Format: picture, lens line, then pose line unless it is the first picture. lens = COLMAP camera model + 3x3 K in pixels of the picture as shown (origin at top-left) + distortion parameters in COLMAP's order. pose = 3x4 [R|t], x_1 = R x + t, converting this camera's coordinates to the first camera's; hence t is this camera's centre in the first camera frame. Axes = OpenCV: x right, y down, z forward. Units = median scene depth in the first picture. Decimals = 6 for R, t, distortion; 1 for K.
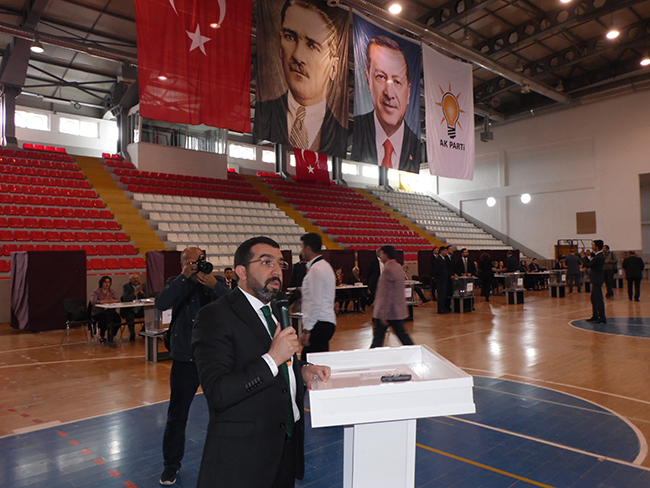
lens RADIAL K [[512.1, 0, 322.5], [0, 512.1, 265.7], [0, 0, 1]] dist [-0.056405, 0.001422]
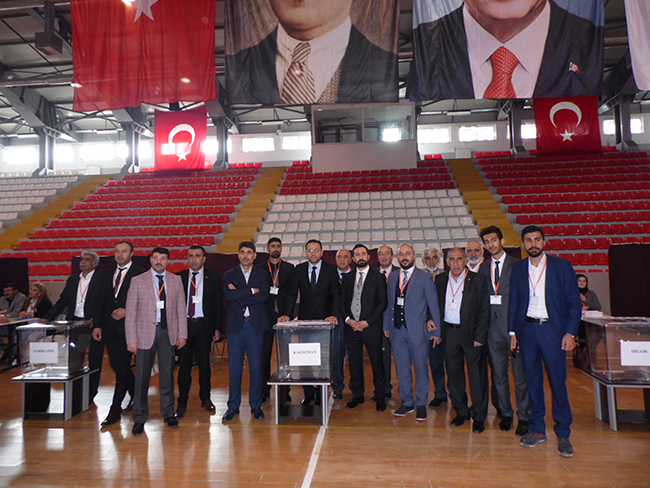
lens RADIAL K [[432.4, 0, 325.0], [0, 432.4, 244.0], [0, 0, 1]] dist [0.005733, -0.003535]
pose [[0.655311, -0.029771, -0.754772, 0.235057], [-0.000667, 0.999200, -0.039991, -0.010309], [0.755359, 0.026711, 0.654767, 0.371139]]
